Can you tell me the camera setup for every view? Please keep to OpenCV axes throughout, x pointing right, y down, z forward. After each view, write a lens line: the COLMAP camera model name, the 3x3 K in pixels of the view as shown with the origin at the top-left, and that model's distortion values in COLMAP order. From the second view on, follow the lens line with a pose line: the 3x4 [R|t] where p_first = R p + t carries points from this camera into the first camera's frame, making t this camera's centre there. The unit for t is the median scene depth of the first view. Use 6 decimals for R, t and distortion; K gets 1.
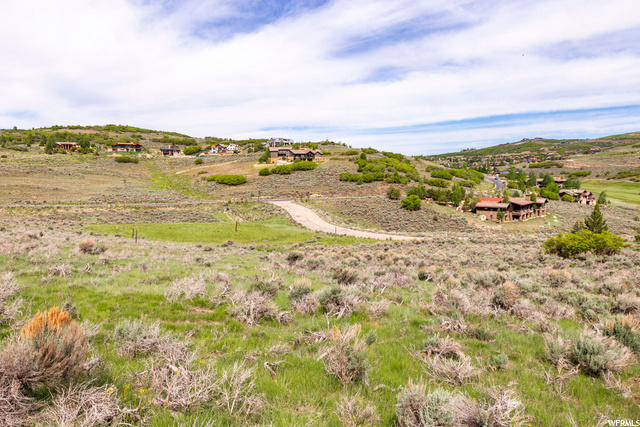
lens RADIAL K [[434.9, 0, 320.0], [0, 434.9, 213.5], [0, 0, 1]] dist [0.008053, 0.001978]
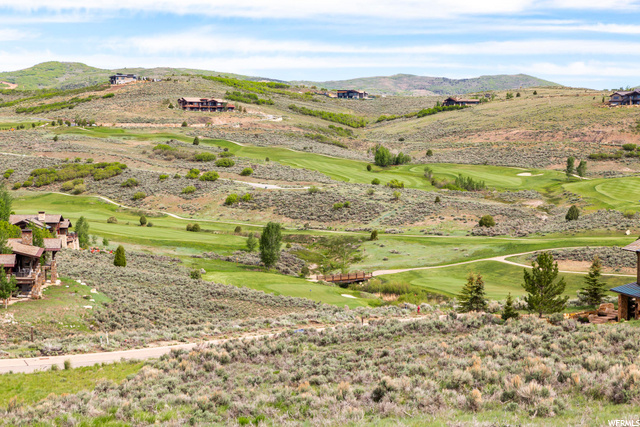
lens RADIAL K [[1255.3, 0, 320.0], [0, 1255.3, 213.5], [0, 0, 1]] dist [-0.001376, 0.107059]
pose [[0.620231, -0.021086, 0.784136, -0.248649], [0.067080, 0.997403, -0.026238, -0.011113], [-0.781546, 0.068873, 0.620034, 0.100234]]
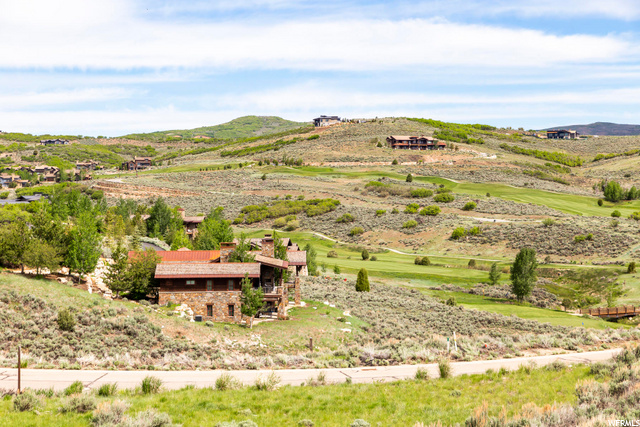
lens RADIAL K [[1255.3, 0, 320.0], [0, 1255.3, 213.5], [0, 0, 1]] dist [-0.001376, 0.107059]
pose [[0.732047, 0.006387, 0.681224, -0.133827], [0.064856, 0.994761, -0.079021, 0.014600], [-0.678160, 0.102029, 0.727797, 0.302617]]
